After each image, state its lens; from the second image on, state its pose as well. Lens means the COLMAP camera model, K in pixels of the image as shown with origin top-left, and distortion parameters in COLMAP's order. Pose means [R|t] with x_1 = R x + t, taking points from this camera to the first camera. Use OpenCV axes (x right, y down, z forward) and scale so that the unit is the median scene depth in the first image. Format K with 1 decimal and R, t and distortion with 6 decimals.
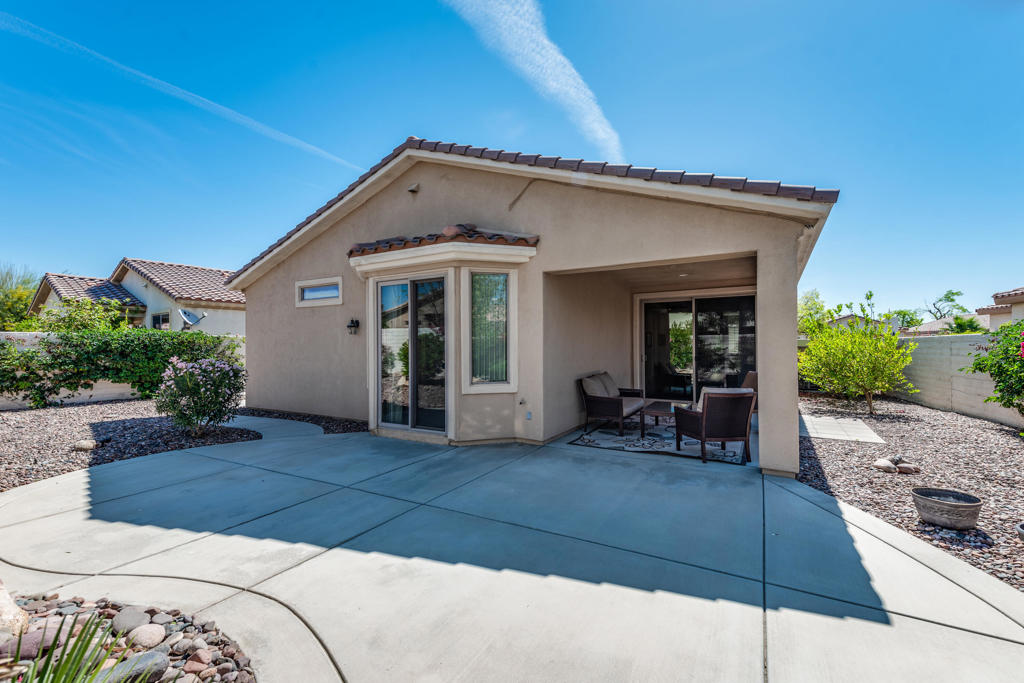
lens RADIAL K [[450.1, 0, 511.5], [0, 450.1, 343.2], [0, 0, 1]] dist [0.000006, -0.000001]
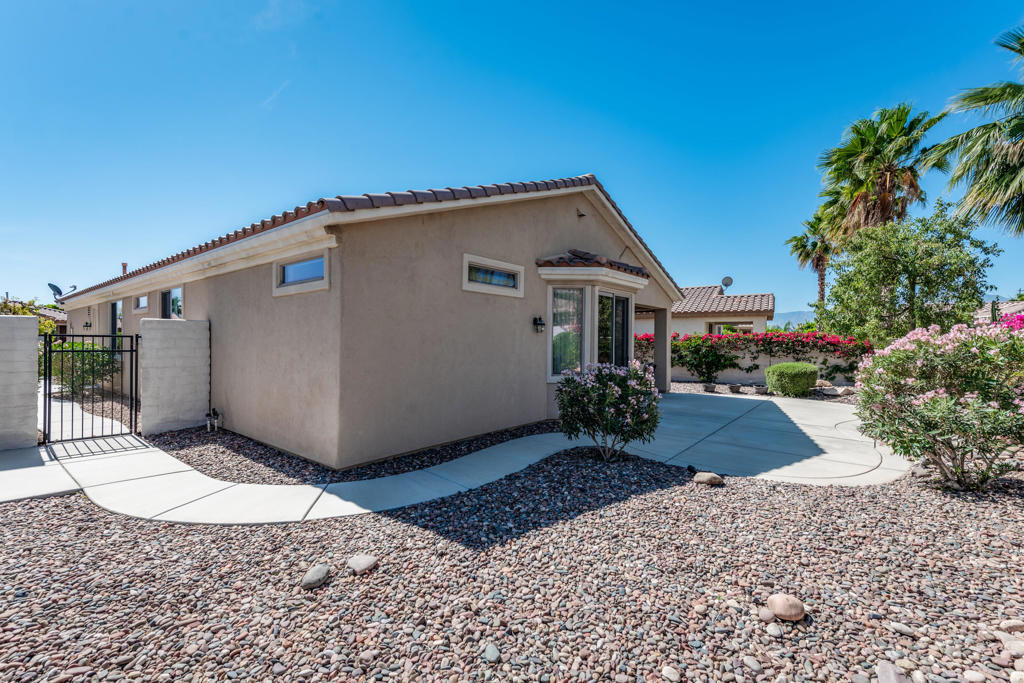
lens RADIAL K [[450.1, 0, 511.2], [0, 450.1, 342.5], [0, 0, 1]] dist [0.000006, -0.000001]
pose [[0.153638, 0.004204, 0.988118, -1.434537], [-0.011984, 0.999925, -0.002391, 0.004494], [-0.988055, -0.011474, 0.153677, 1.002528]]
